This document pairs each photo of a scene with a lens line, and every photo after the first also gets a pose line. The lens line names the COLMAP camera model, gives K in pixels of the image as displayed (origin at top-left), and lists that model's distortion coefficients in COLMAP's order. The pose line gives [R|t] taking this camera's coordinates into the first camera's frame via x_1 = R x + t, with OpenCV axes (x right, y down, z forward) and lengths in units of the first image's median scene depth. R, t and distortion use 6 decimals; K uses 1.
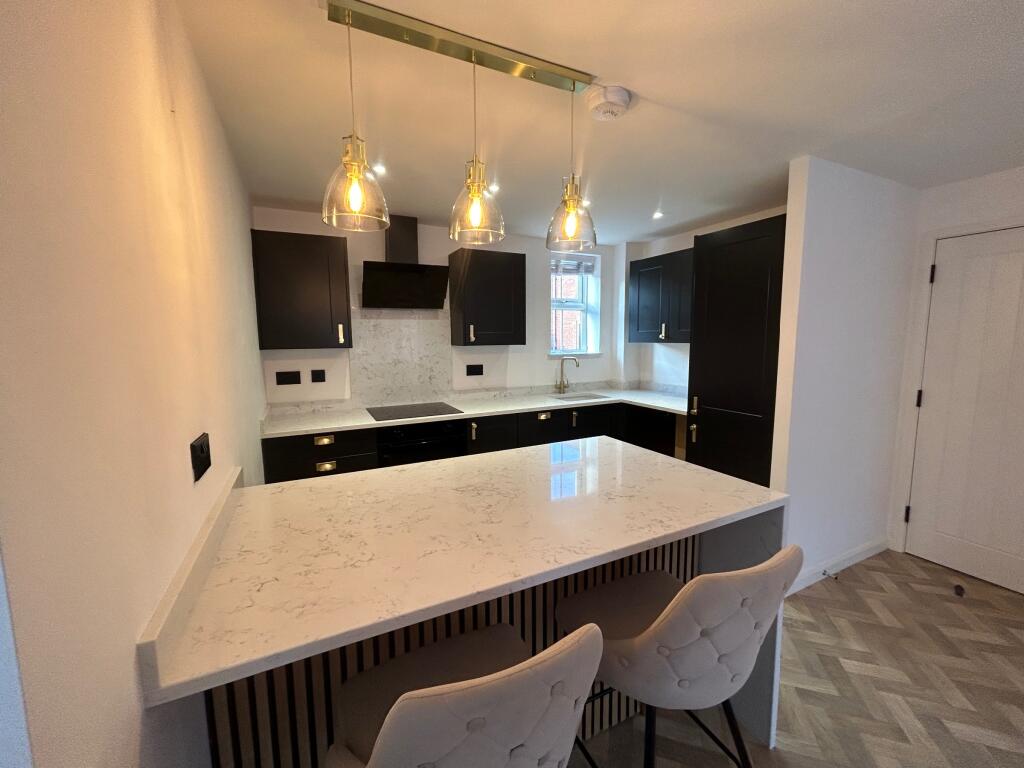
lens RADIAL K [[412.5, 0, 512.1], [0, 412.5, 382.4], [0, 0, 1]] dist [-0.001446, -0.000302]
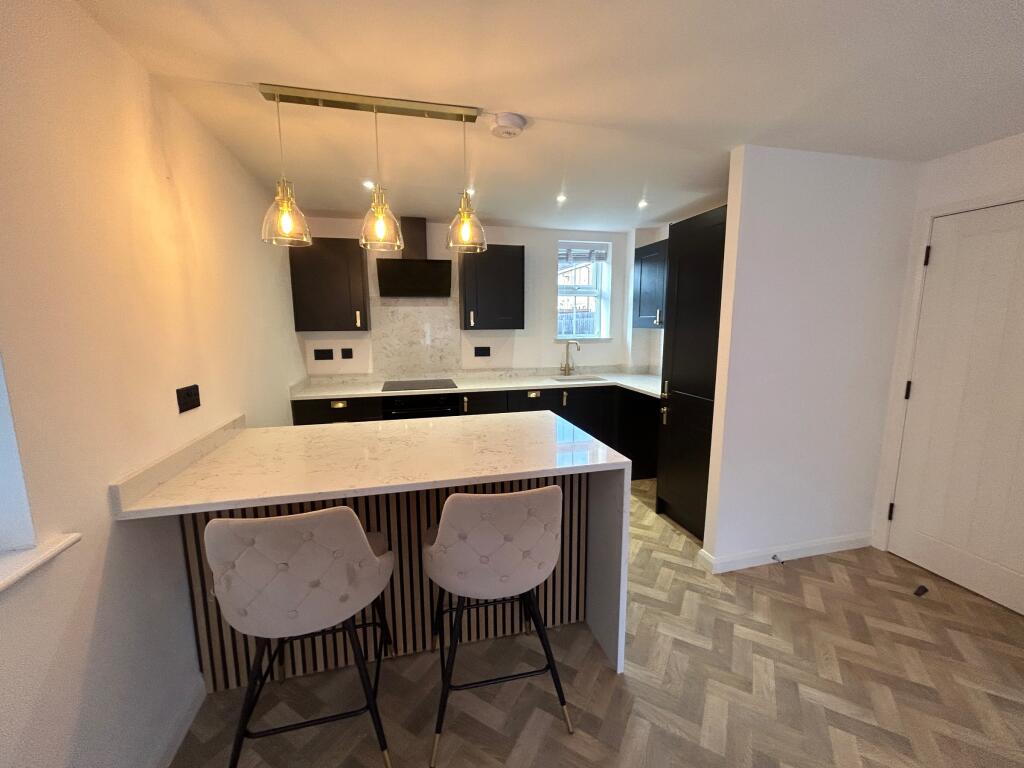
lens RADIAL K [[412.7, 0, 512.0], [0, 412.7, 384.0], [0, 0, 1]] dist [0.000294, 0.001002]
pose [[0.977282, 0.036399, -0.208793, 0.268664], [-0.027516, 0.998595, 0.045294, 0.005905], [0.210148, -0.038520, 0.976911, -0.095688]]
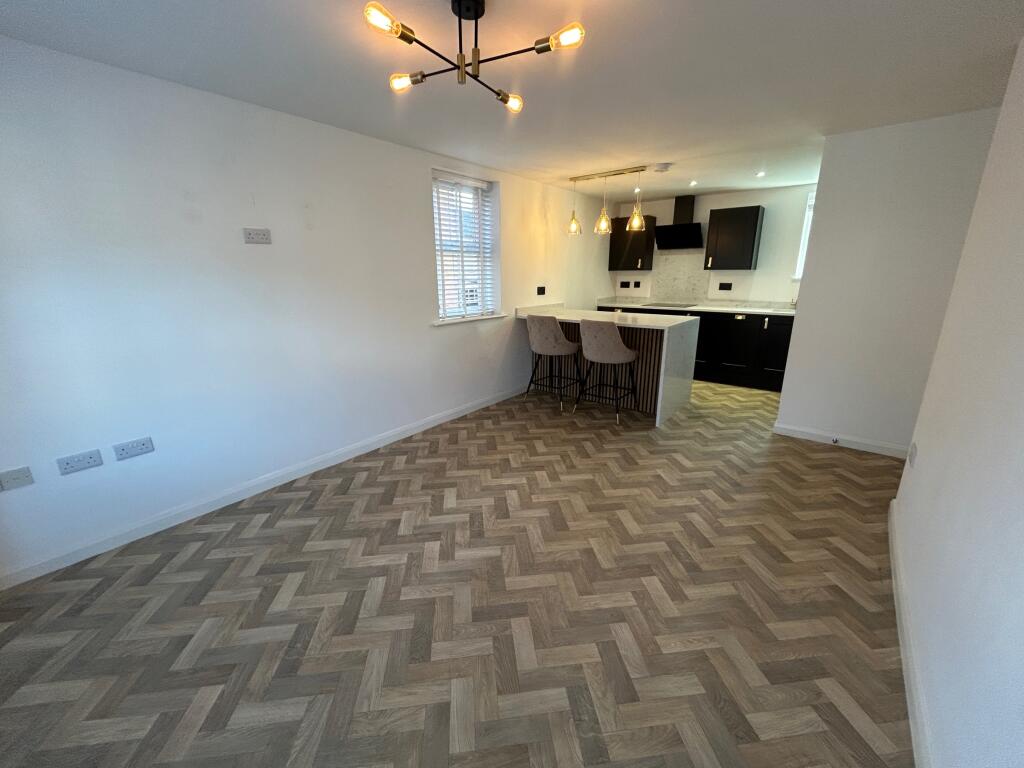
lens RADIAL K [[412.7, 0, 512.0], [0, 412.7, 384.0], [0, 0, 1]] dist [0.000294, 0.001002]
pose [[0.417860, 0.245399, -0.874741, 1.215924], [-0.095563, 0.969360, 0.226293, 0.060287], [0.903471, -0.010967, 0.428508, -0.466039]]
